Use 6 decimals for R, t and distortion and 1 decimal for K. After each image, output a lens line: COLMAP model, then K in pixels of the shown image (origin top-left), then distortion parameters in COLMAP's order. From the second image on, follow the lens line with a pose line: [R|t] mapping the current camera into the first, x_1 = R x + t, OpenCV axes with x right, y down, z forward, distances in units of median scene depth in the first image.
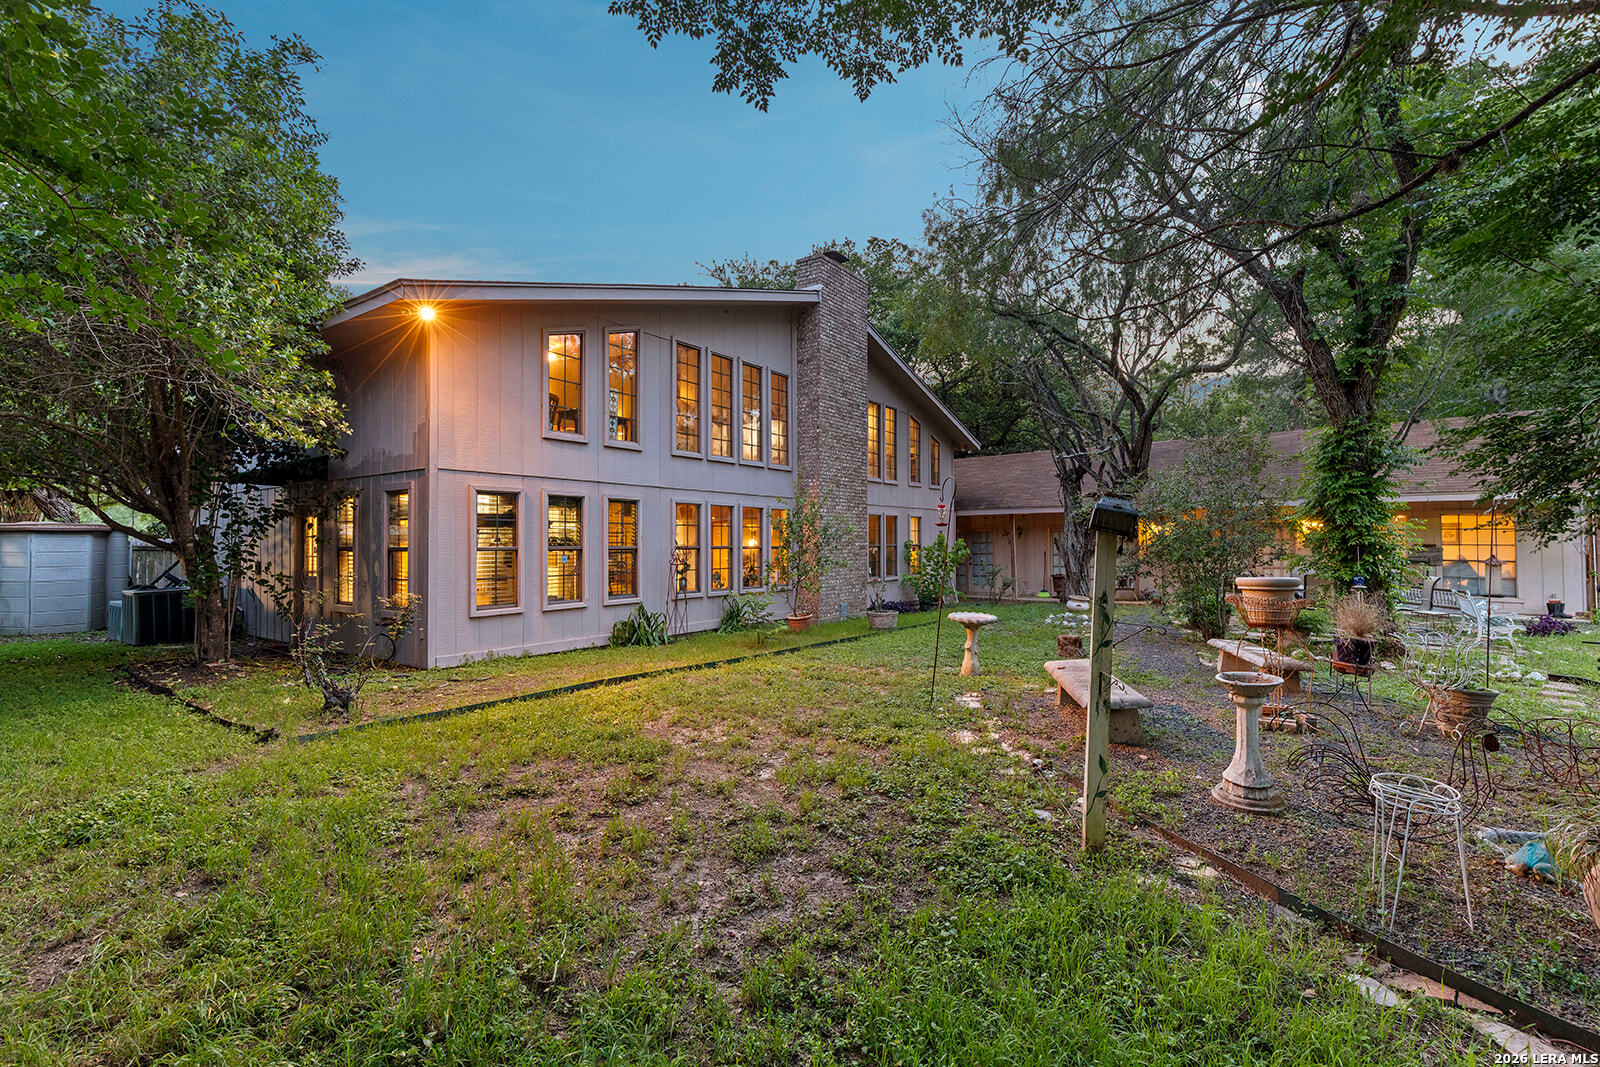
lens RADIAL K [[739.0, 0, 806.5], [0, 739.0, 533.0], [0, 0, 1]] dist [0.001410, -0.000960]
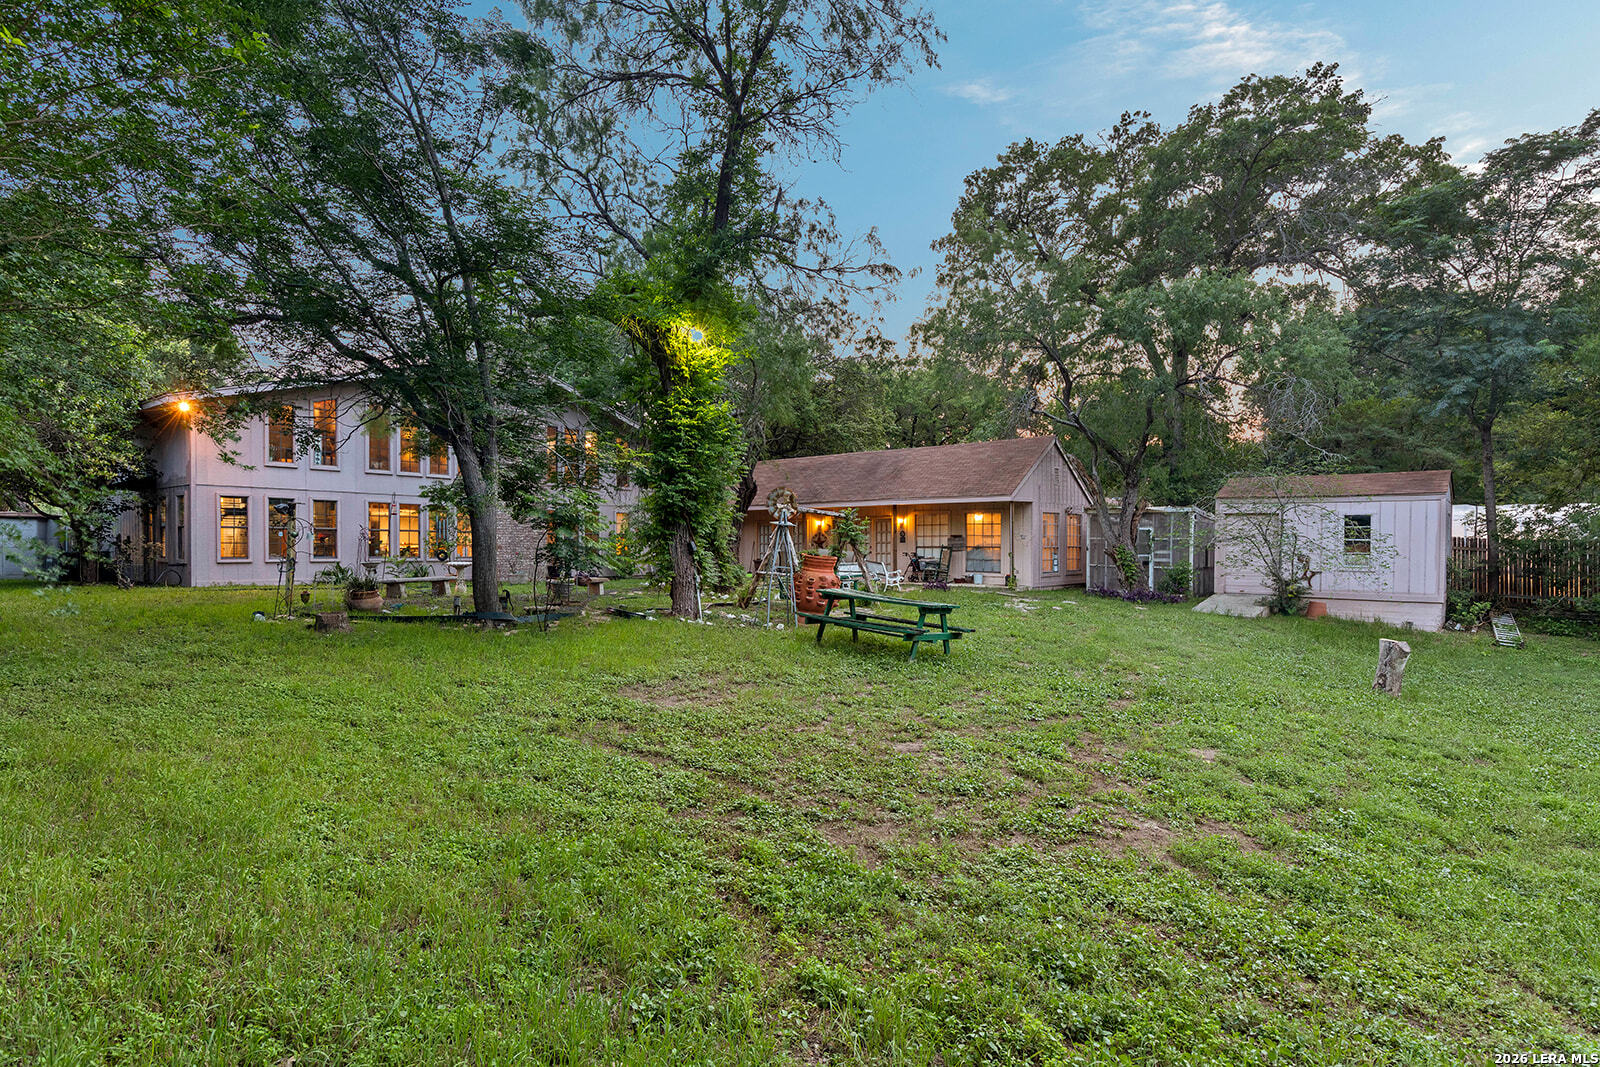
lens RADIAL K [[873.5, 0, 797.9], [0, 873.5, 565.9], [0, 0, 1]] dist [-0.006243, 0.001742]
pose [[0.997317, 0.009594, -0.072566, 1.089168], [-0.007175, 0.999412, 0.033523, 0.033511], [0.072845, -0.032912, 0.996800, -1.023667]]
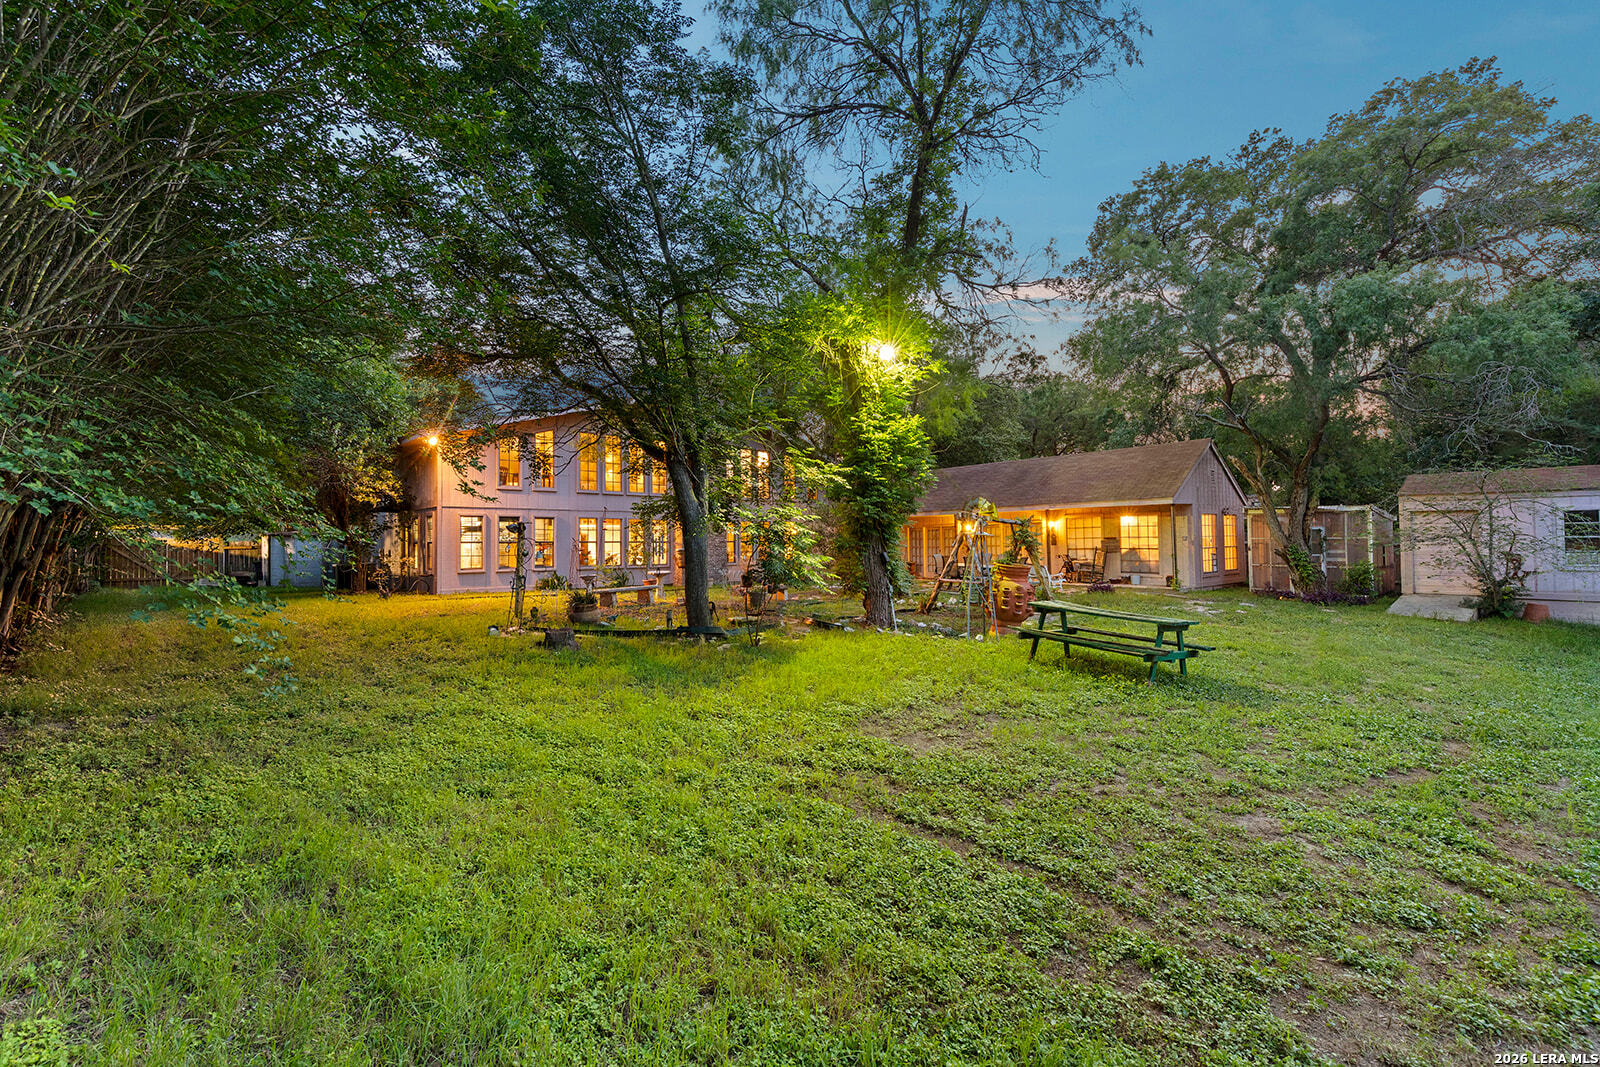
lens RADIAL K [[739.0, 0, 801.6], [0, 739.0, 531.3], [0, 0, 1]] dist [0.001410, -0.000960]
pose [[0.974664, -0.011325, -0.223387, 0.947857], [0.009871, 0.999922, -0.007627, 0.014879], [0.223456, 0.005229, 0.974700, -0.842119]]
